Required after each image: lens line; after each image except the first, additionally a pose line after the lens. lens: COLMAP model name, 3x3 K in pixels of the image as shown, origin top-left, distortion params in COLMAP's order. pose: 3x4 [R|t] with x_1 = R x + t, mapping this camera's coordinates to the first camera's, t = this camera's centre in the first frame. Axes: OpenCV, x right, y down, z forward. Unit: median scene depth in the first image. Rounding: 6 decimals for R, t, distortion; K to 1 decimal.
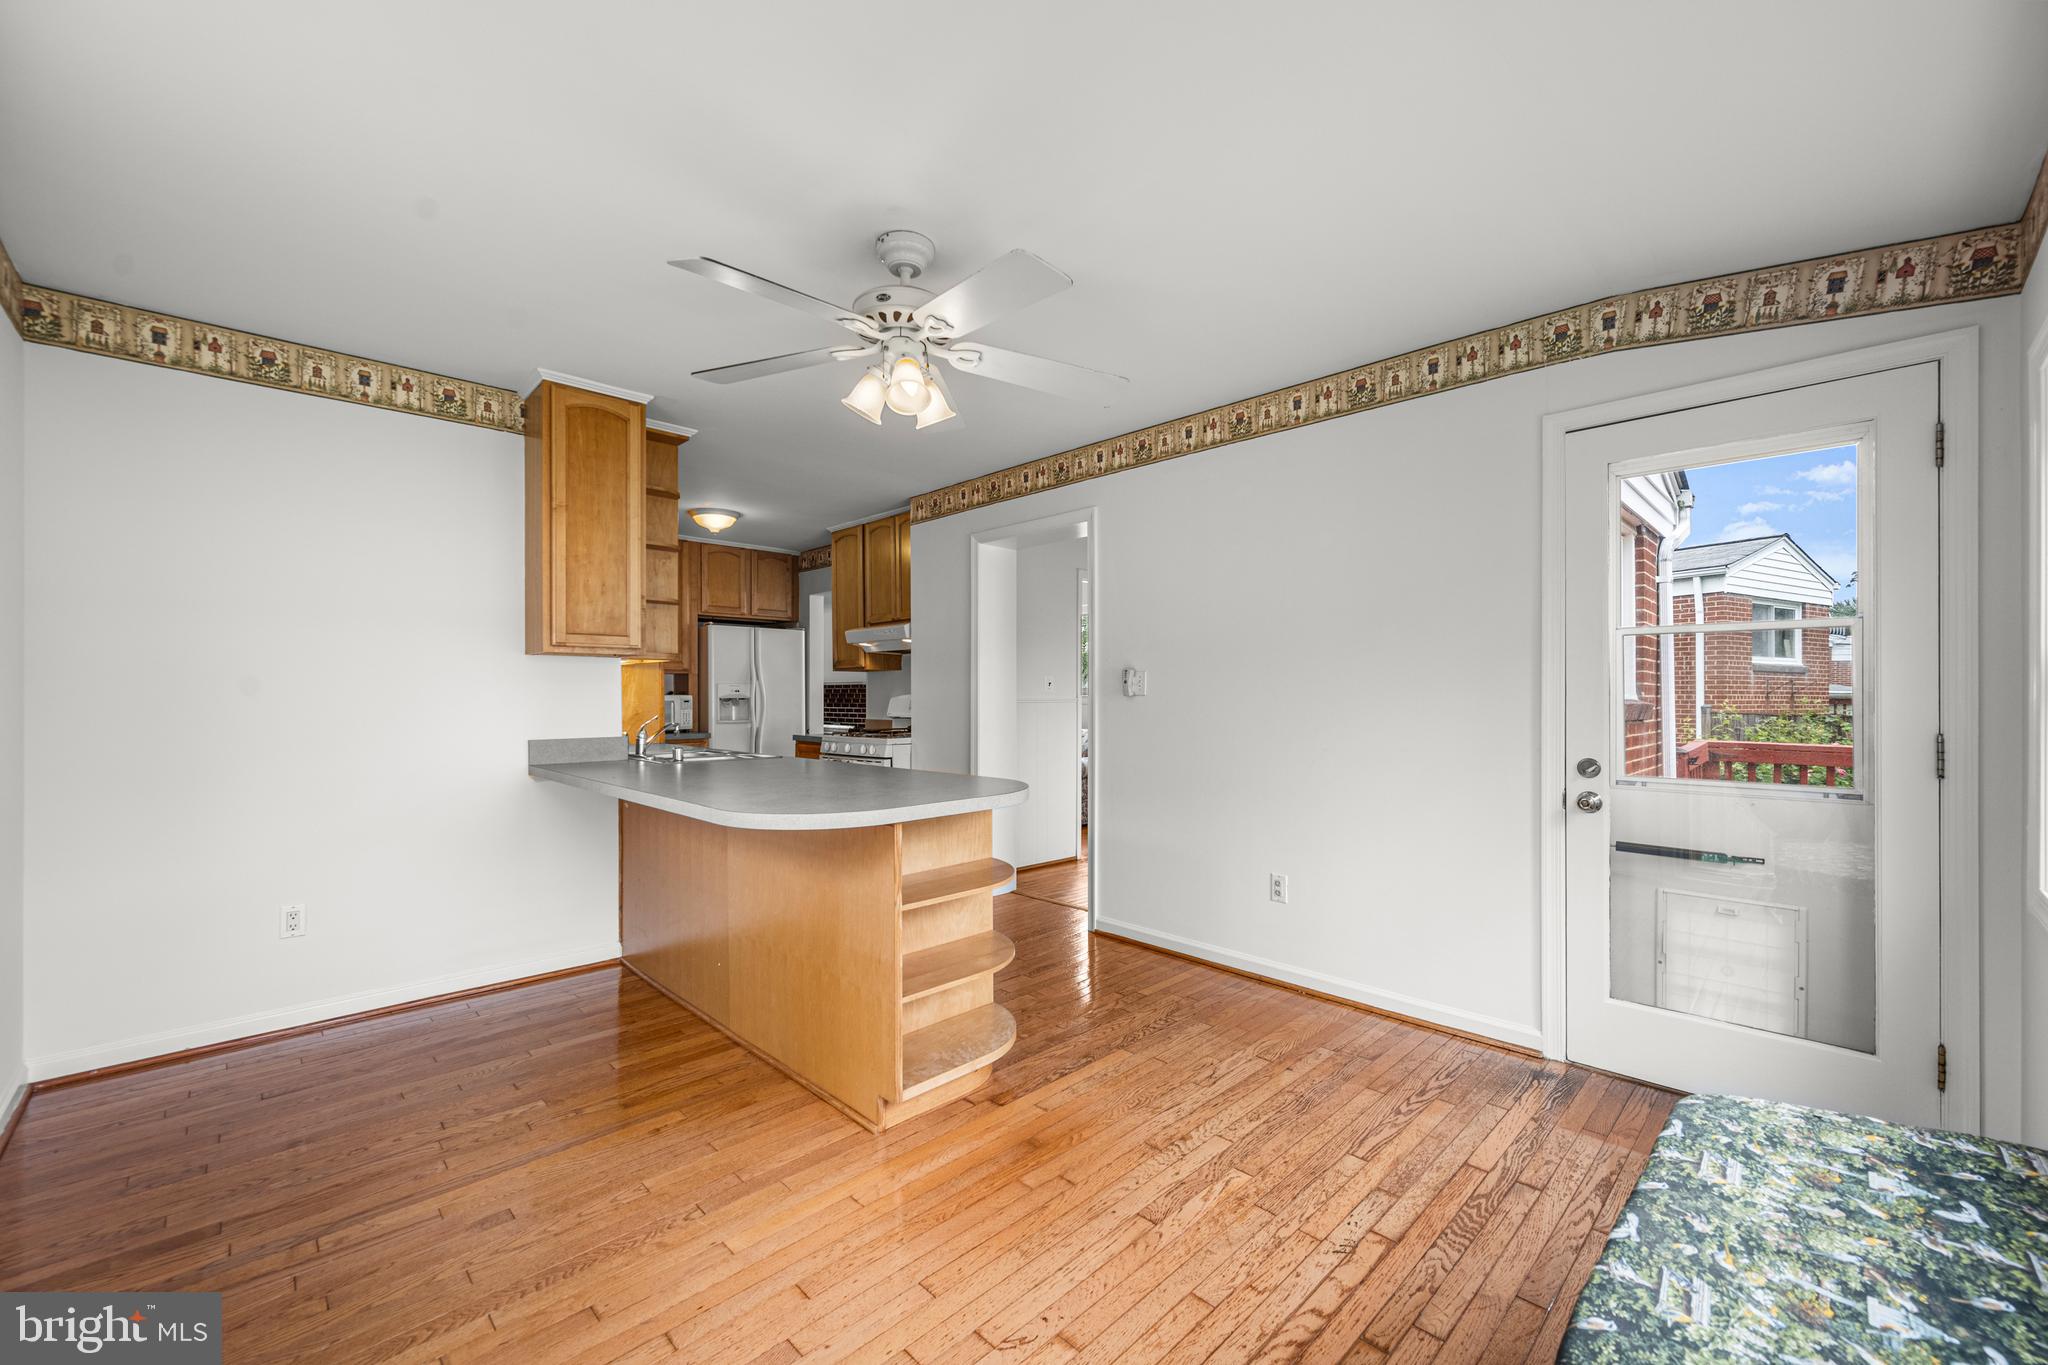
lens RADIAL K [[804.4, 0, 1029.9], [0, 804.4, 699.4], [0, 0, 1]] dist [0.034768, -0.010894]
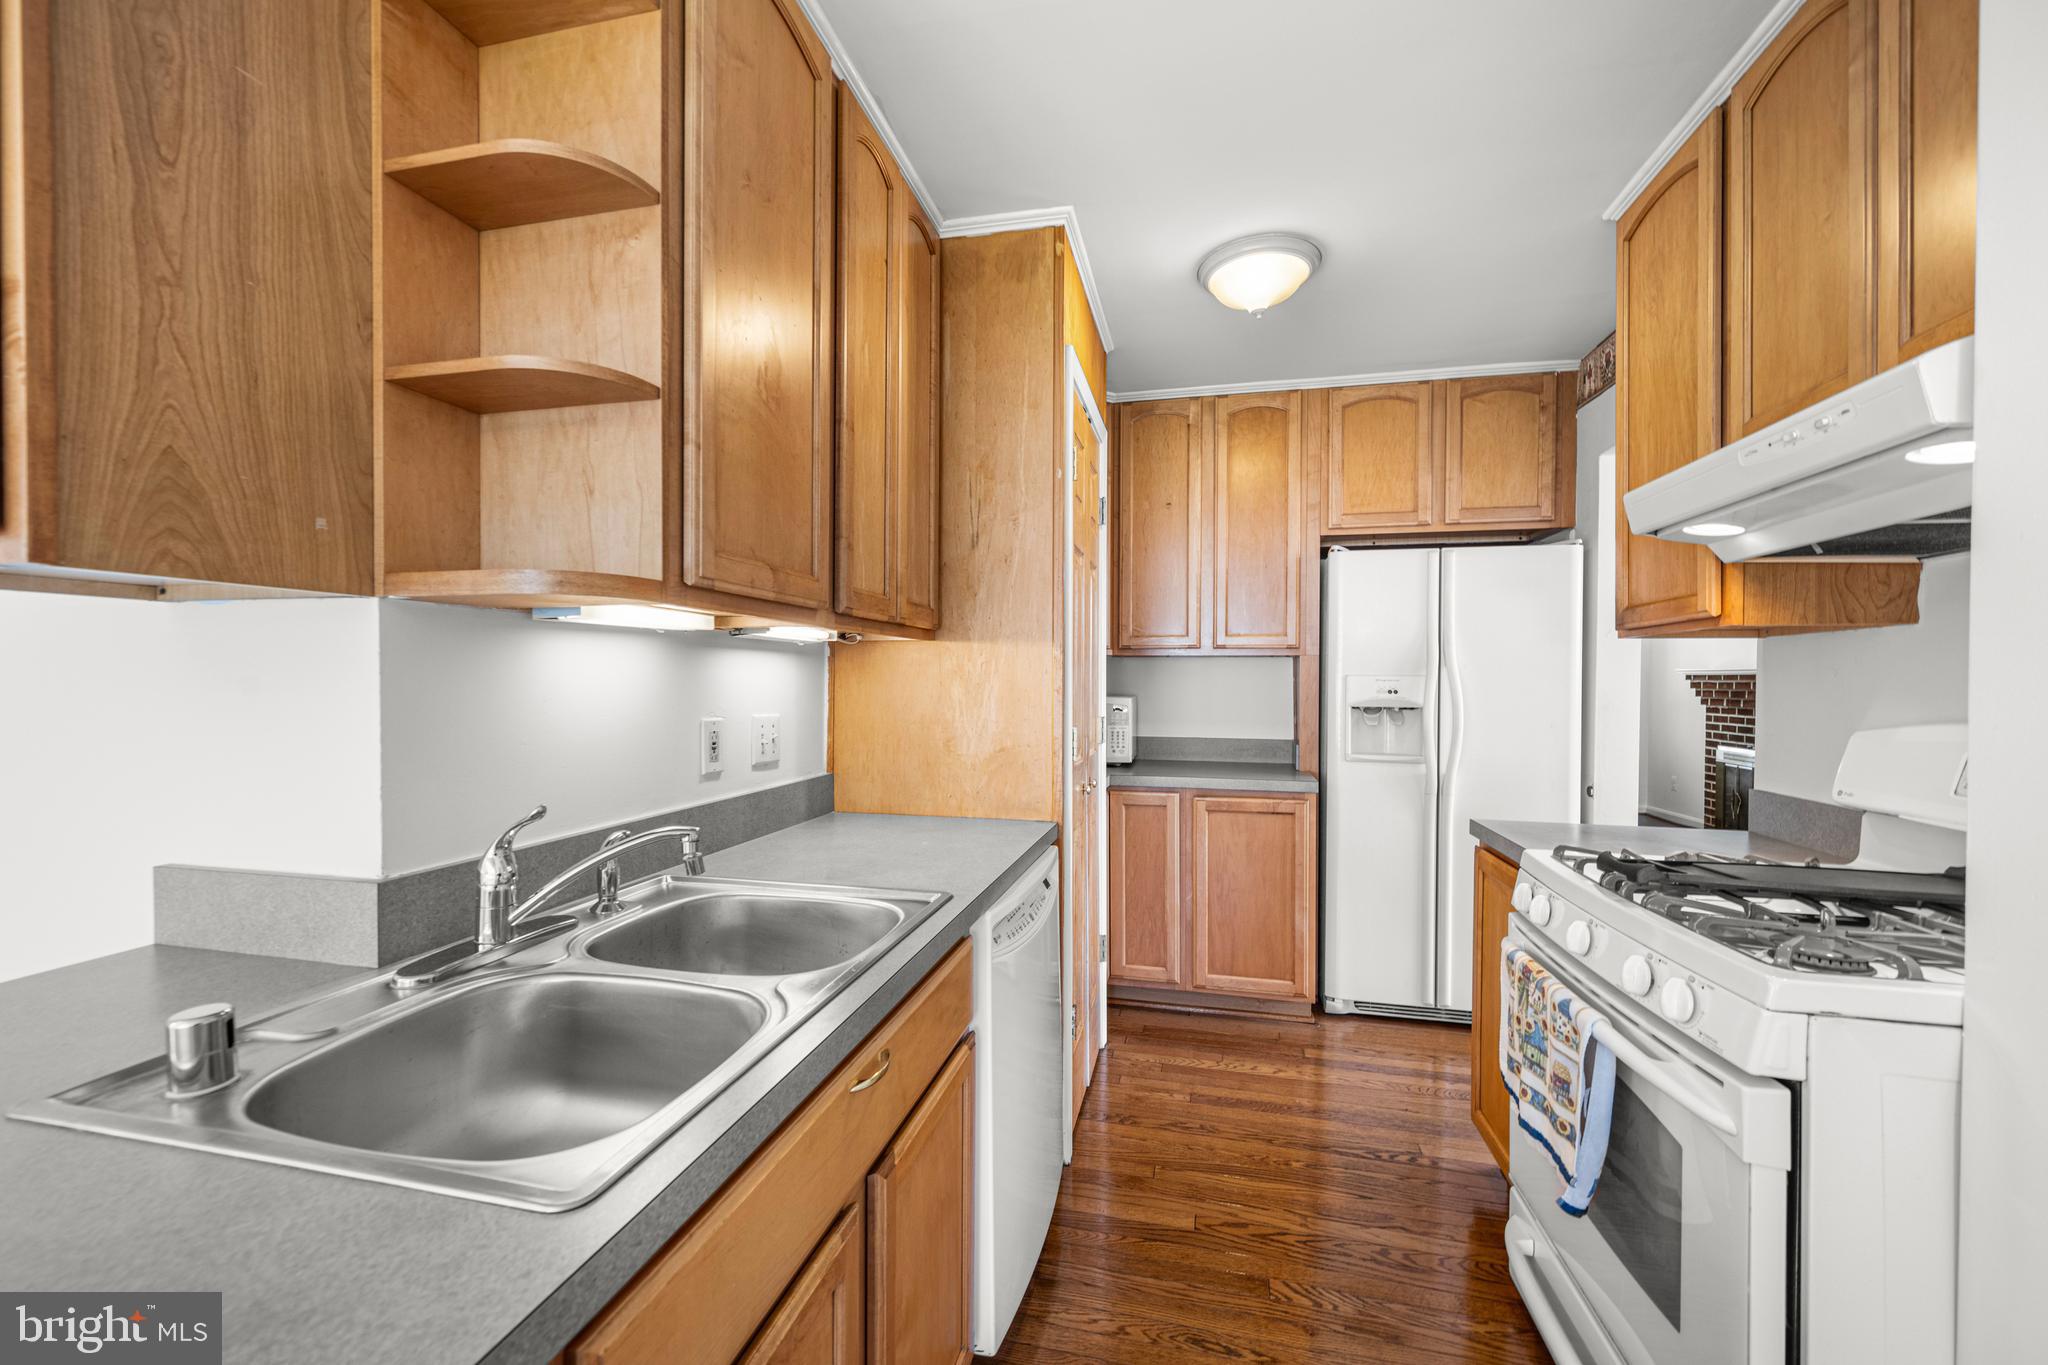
lens RADIAL K [[812.1, 0, 1019.7], [0, 812.1, 687.6], [0, 0, 1]] dist [-0.000130, -0.000038]
pose [[0.526756, 0.009589, -0.849962, -0.169705], [-0.009123, 0.999943, 0.005627, -0.026539], [0.849967, 0.004790, 0.526814, 1.167493]]
